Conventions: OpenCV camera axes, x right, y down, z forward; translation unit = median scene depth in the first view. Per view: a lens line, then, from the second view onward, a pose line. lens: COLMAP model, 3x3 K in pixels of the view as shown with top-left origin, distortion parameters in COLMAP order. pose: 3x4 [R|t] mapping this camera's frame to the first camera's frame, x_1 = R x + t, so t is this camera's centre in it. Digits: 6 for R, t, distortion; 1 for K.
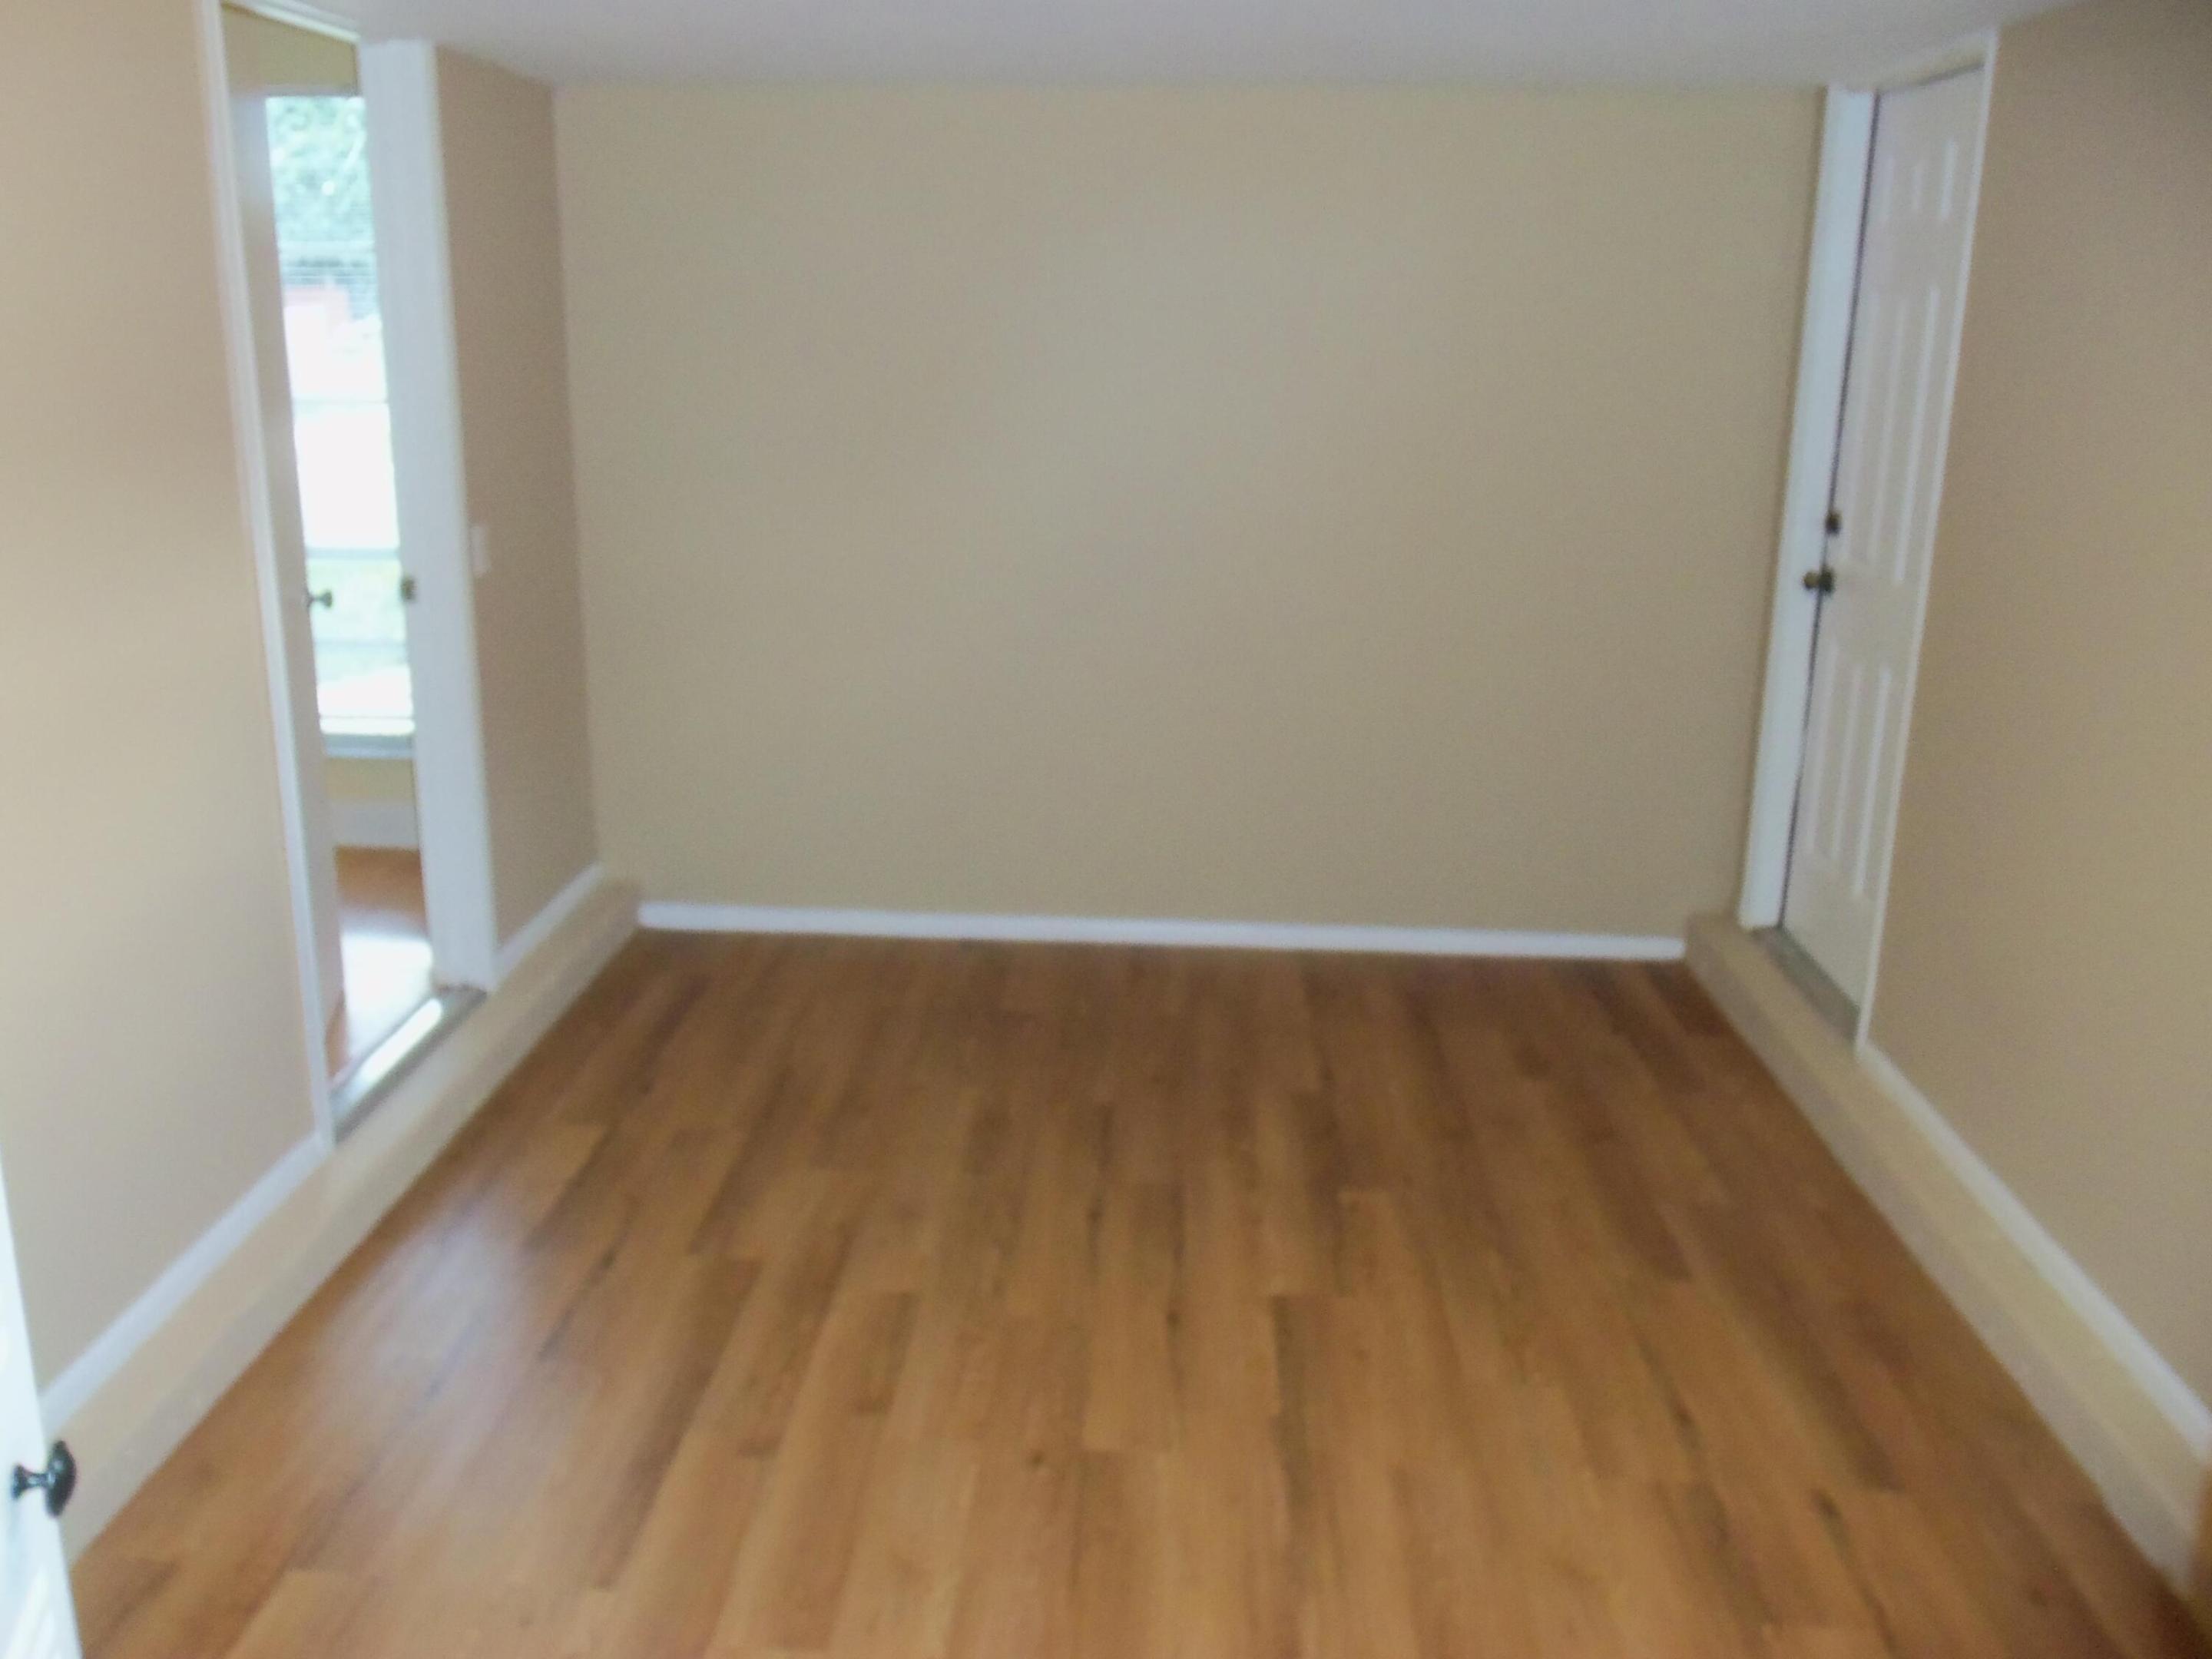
lens RADIAL K [[1875.4, 0, 1106.0], [0, 1875.4, 829.5], [0, 0, 1]] dist [-0.018031, 0.002702]
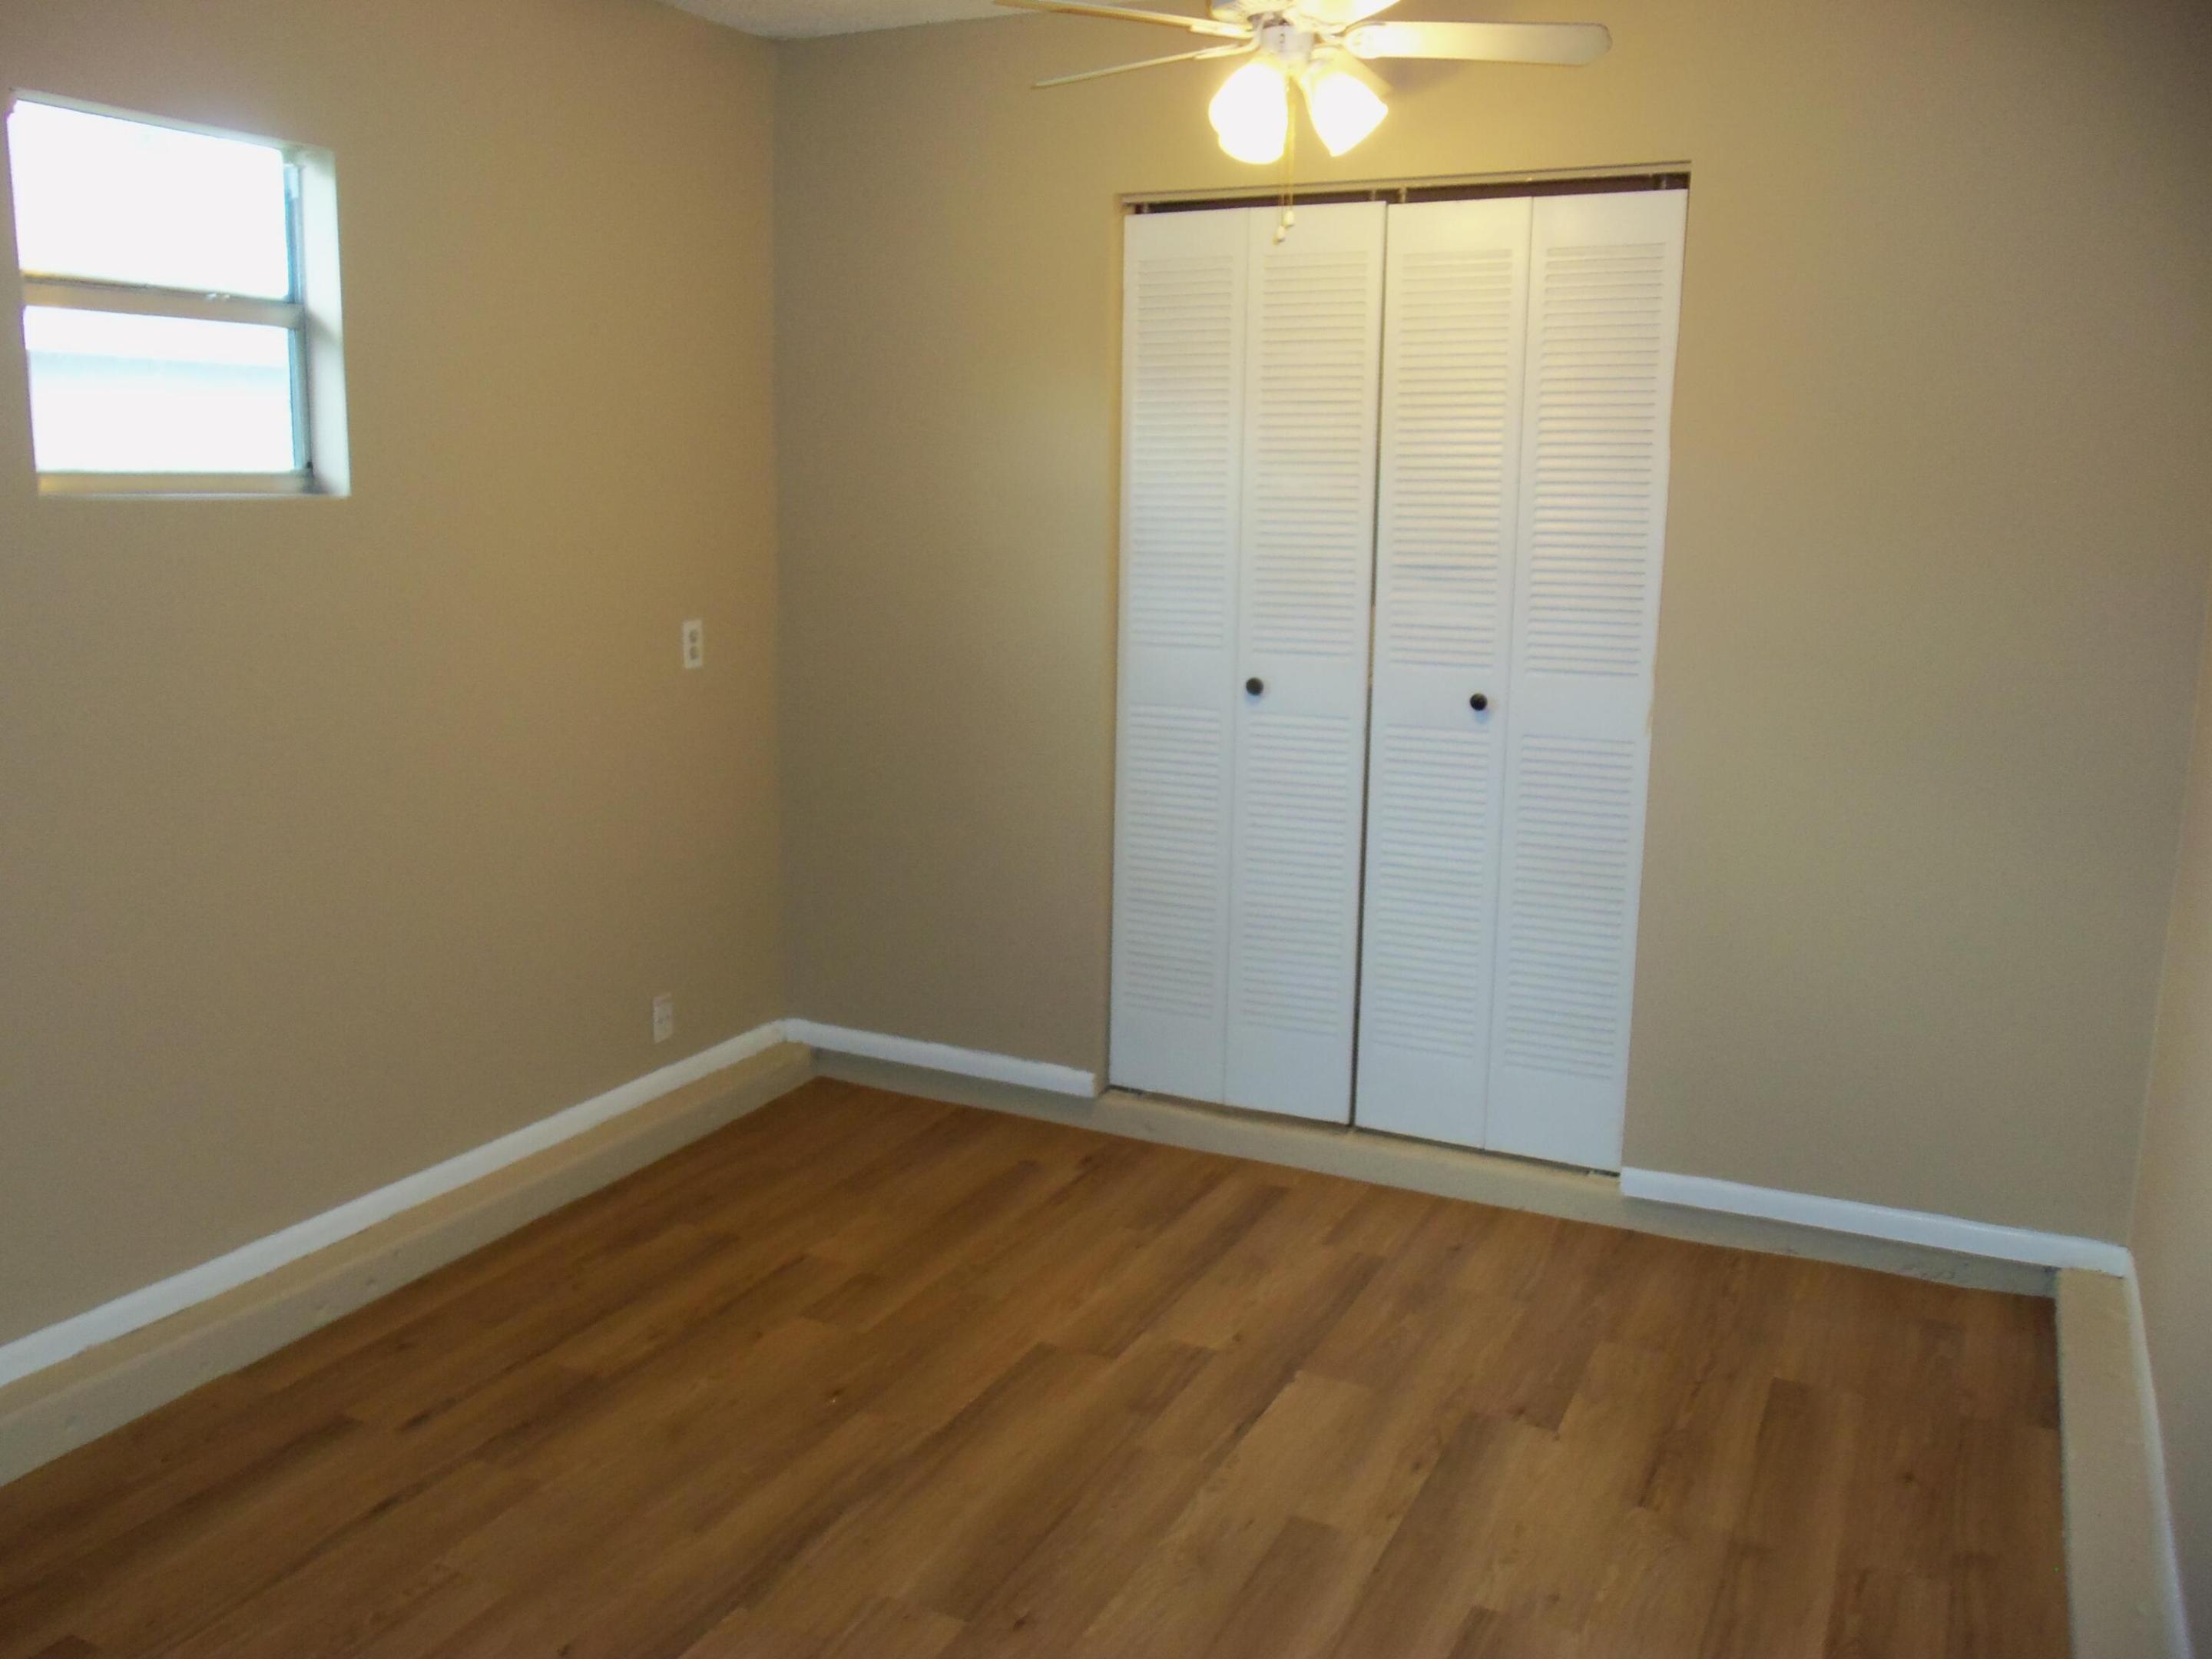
lens RADIAL K [[1875.4, 0, 1106.0], [0, 1875.4, 829.5], [0, 0, 1]] dist [-0.018031, 0.002702]
pose [[-0.919585, -0.095381, 0.381138, -0.398062], [0.083917, 0.900016, 0.427703, -0.411434], [-0.383825, 0.425293, -0.819637, 1.617123]]
